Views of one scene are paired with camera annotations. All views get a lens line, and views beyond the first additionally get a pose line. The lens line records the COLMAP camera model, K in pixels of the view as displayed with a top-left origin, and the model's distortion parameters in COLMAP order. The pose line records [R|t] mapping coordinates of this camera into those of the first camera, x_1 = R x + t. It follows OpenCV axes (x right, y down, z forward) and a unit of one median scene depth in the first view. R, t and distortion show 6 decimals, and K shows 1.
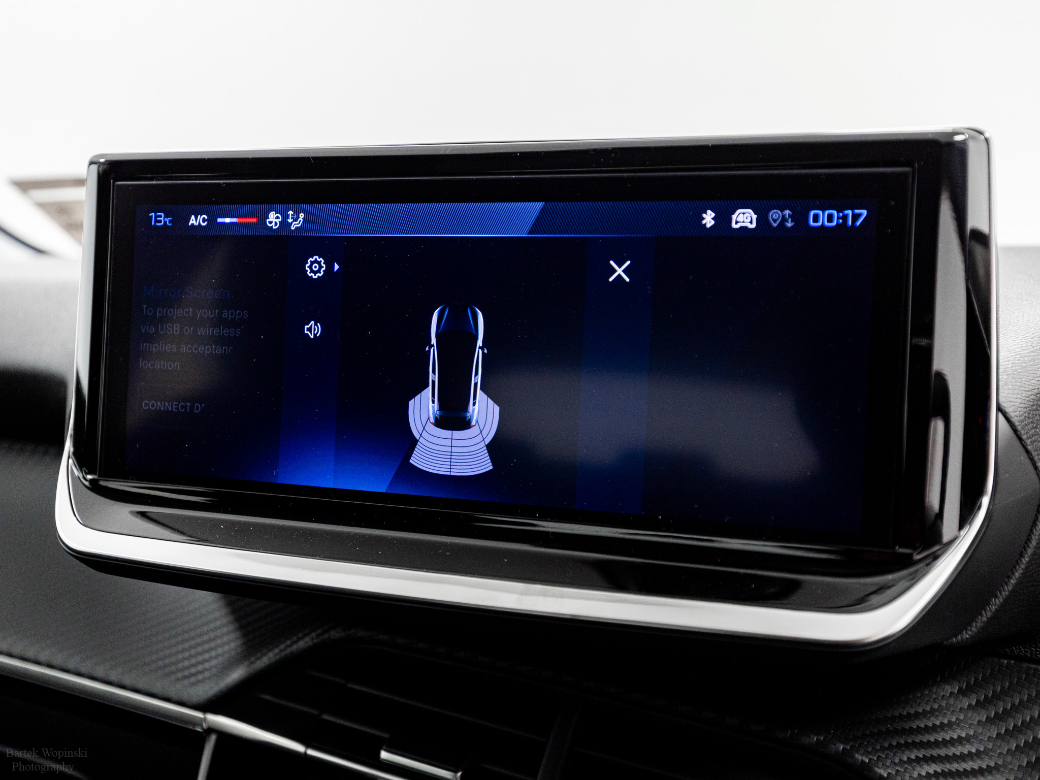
lens RADIAL K [[1107.3, 0, 520.0], [0, 1107.3, 390.0], [0, 0, 1]] dist [0.000469, -0.002249]
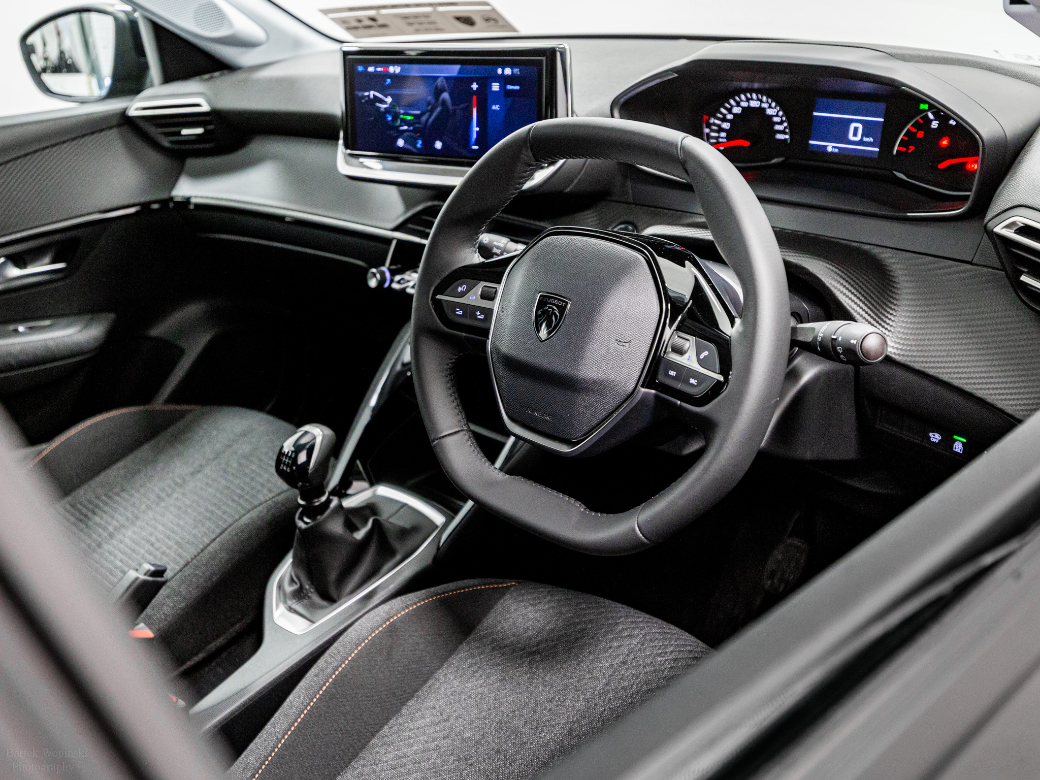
lens RADIAL K [[1107.3, 0, 520.0], [0, 1107.3, 390.0], [0, 0, 1]] dist [0.000469, -0.002249]
pose [[0.961169, 0.042546, -0.272661, 0.933660], [0.035426, 0.960844, 0.274815, -0.113348], [0.273677, -0.273803, 0.922026, -1.885632]]
